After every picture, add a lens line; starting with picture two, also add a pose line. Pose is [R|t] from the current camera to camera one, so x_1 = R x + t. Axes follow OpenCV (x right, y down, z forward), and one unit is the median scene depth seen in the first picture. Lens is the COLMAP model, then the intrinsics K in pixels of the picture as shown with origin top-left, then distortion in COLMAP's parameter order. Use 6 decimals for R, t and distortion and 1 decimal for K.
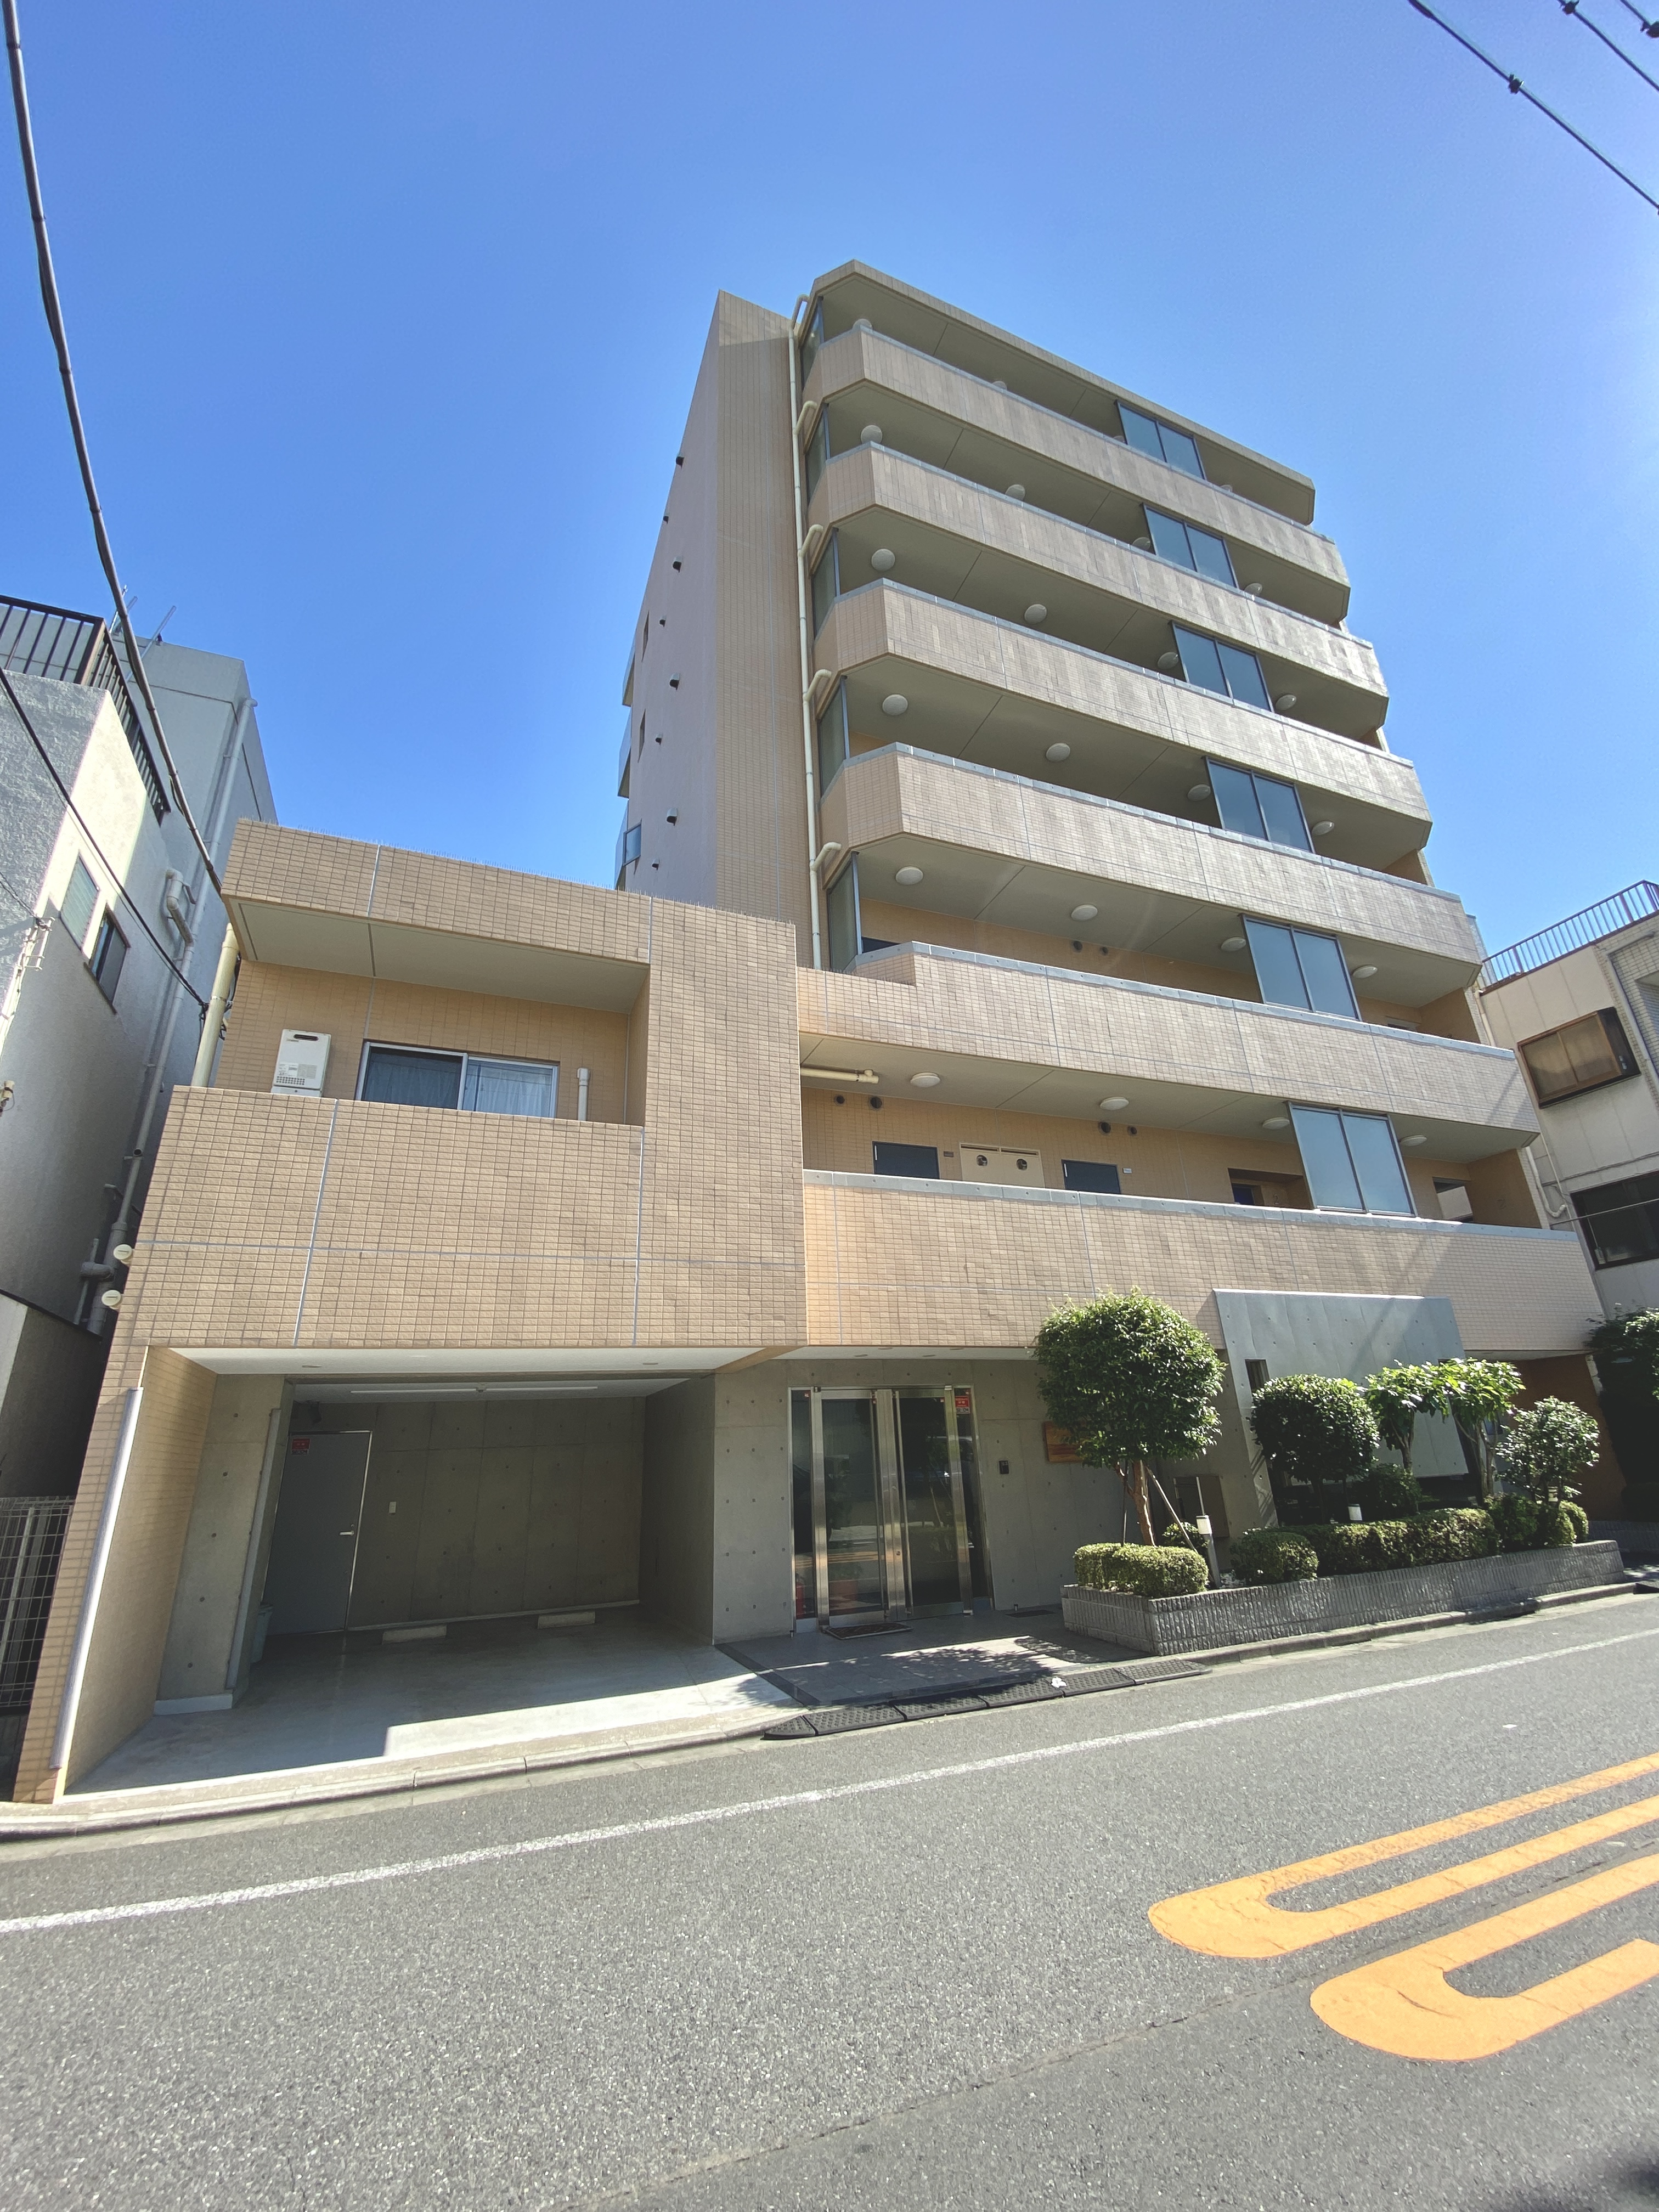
lens RADIAL K [[915.1, 0, 845.2], [0, 915.1, 1100.2], [0, 0, 1]] dist [-0.011826, -0.001011]
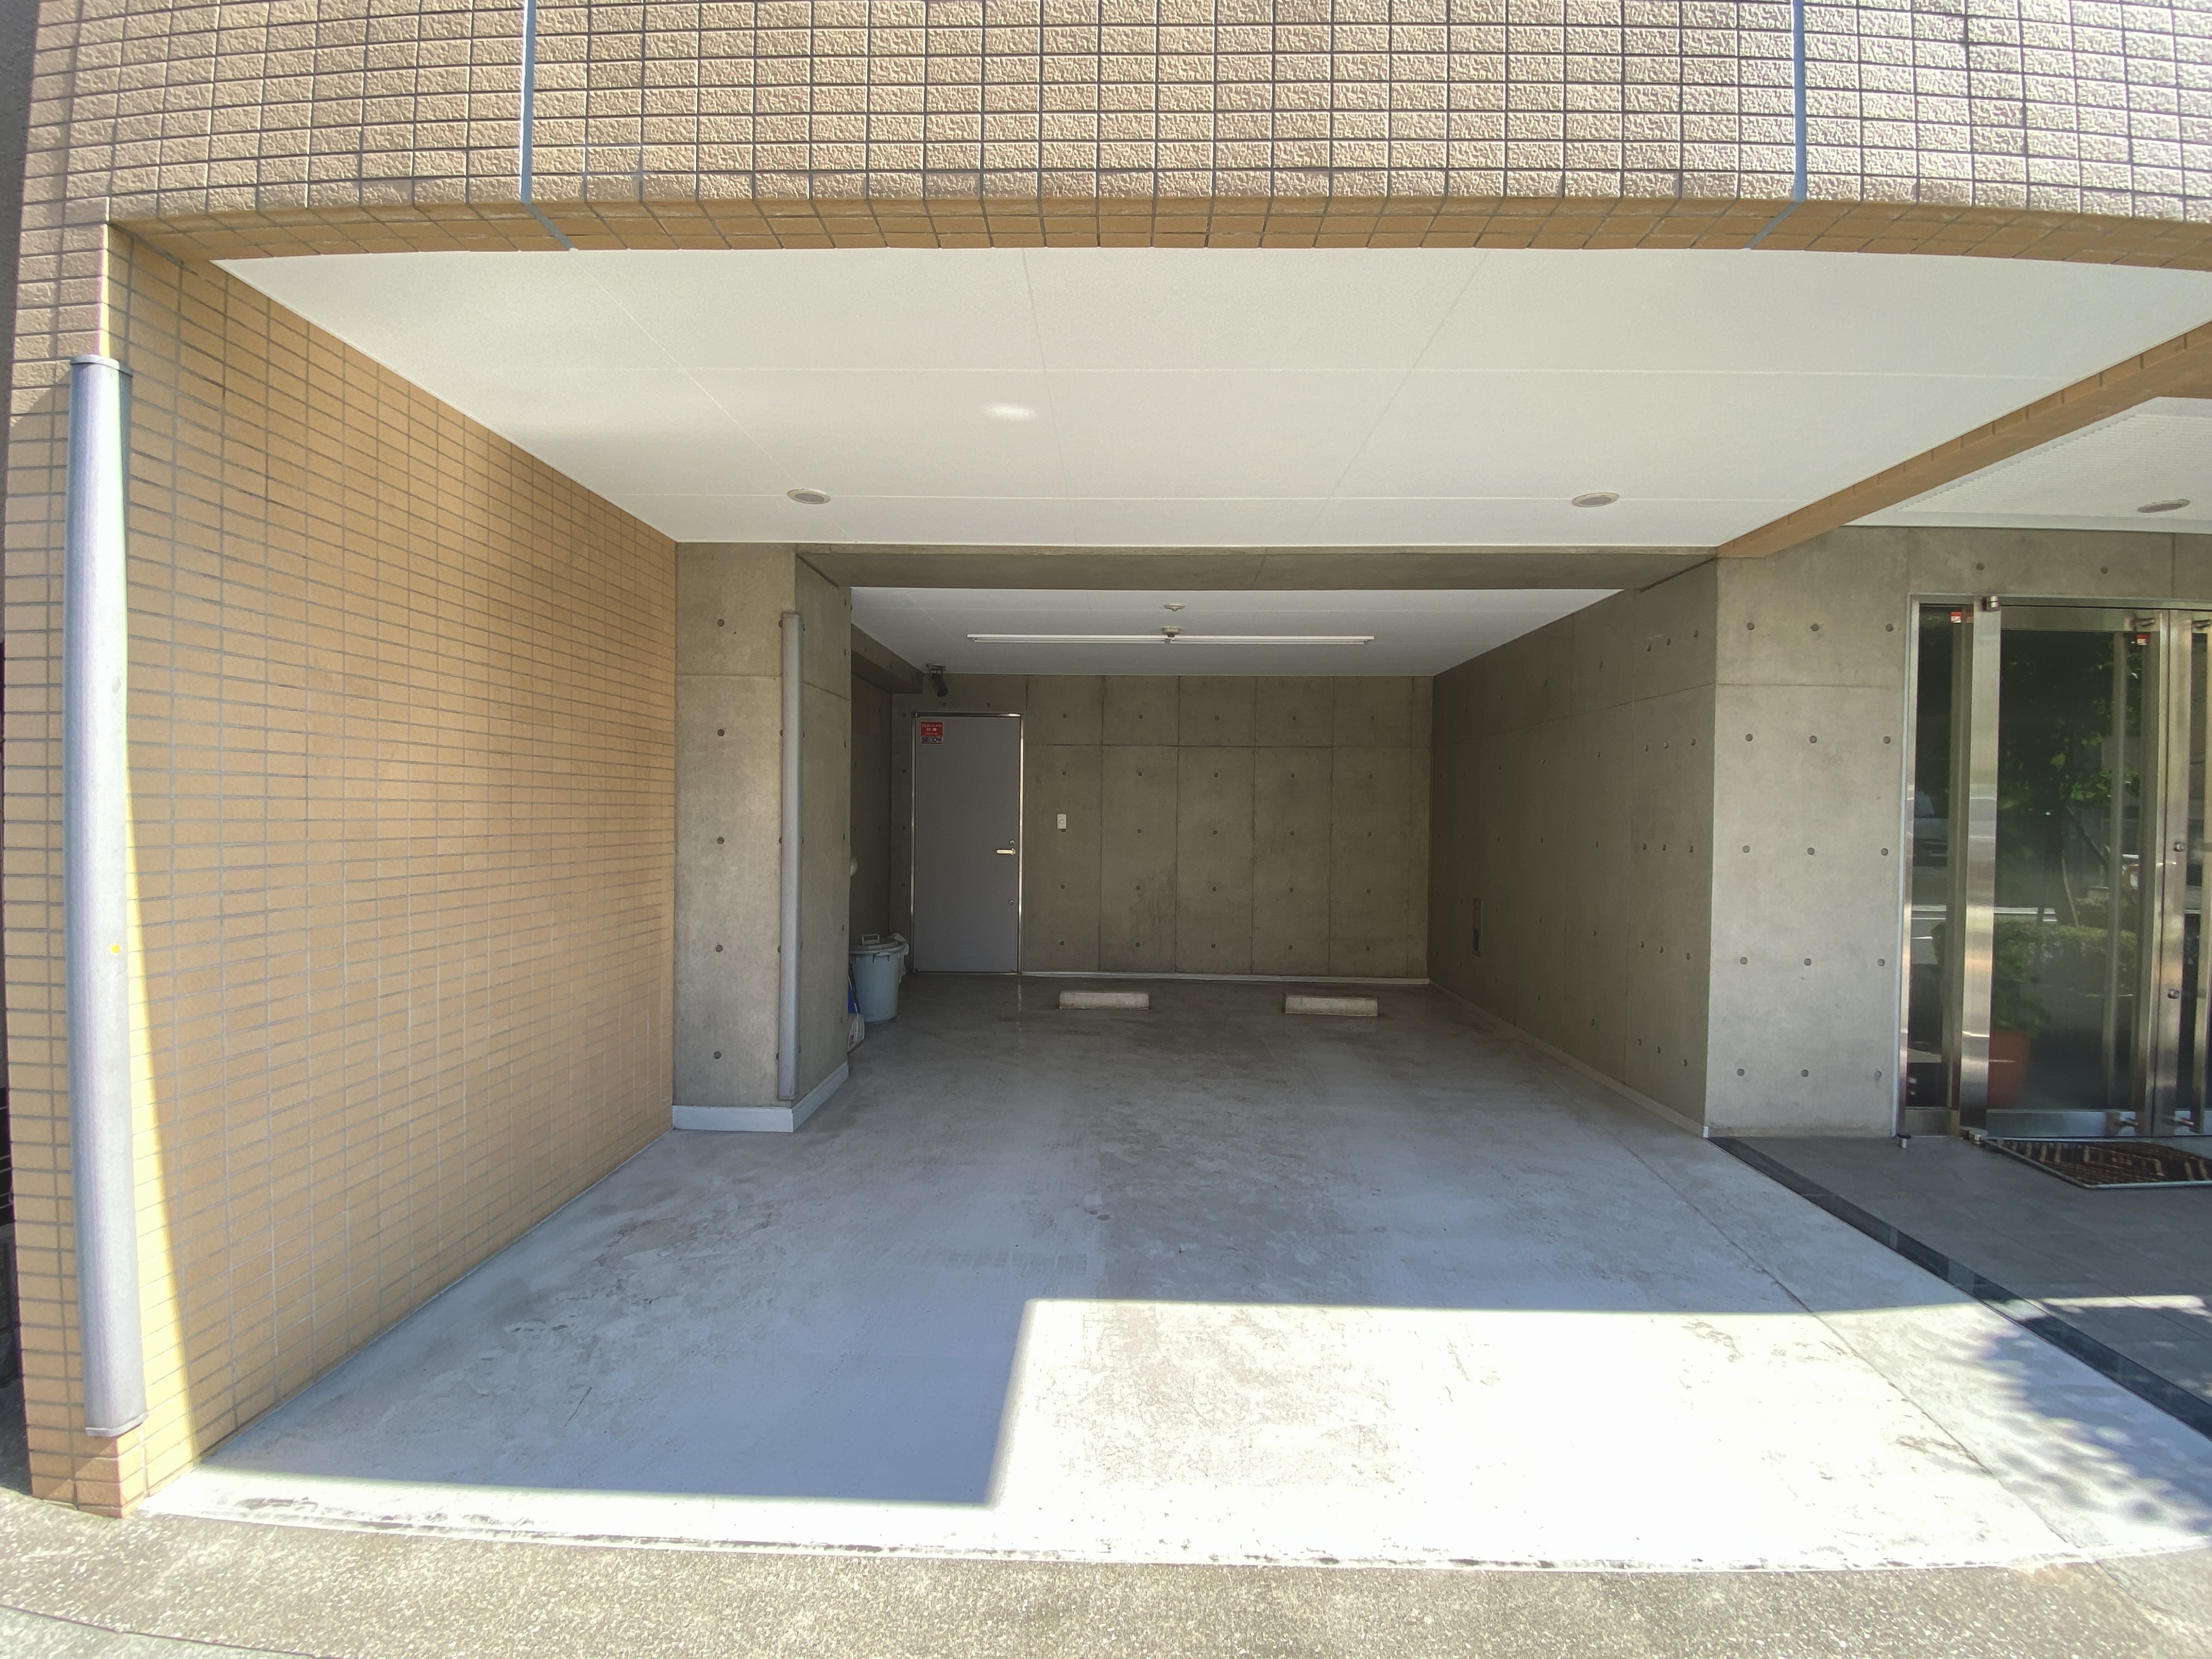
lens RADIAL K [[915.1, 0, 1108.9], [0, 915.1, 825.0], [0, 0, 1]] dist [-0.011826, -0.001011]
pose [[0.912146, 0.059959, -0.405456, -0.295194], [0.101868, 0.925036, 0.365965, 0.322802], [0.397005, -0.375117, 0.837660, 0.696291]]
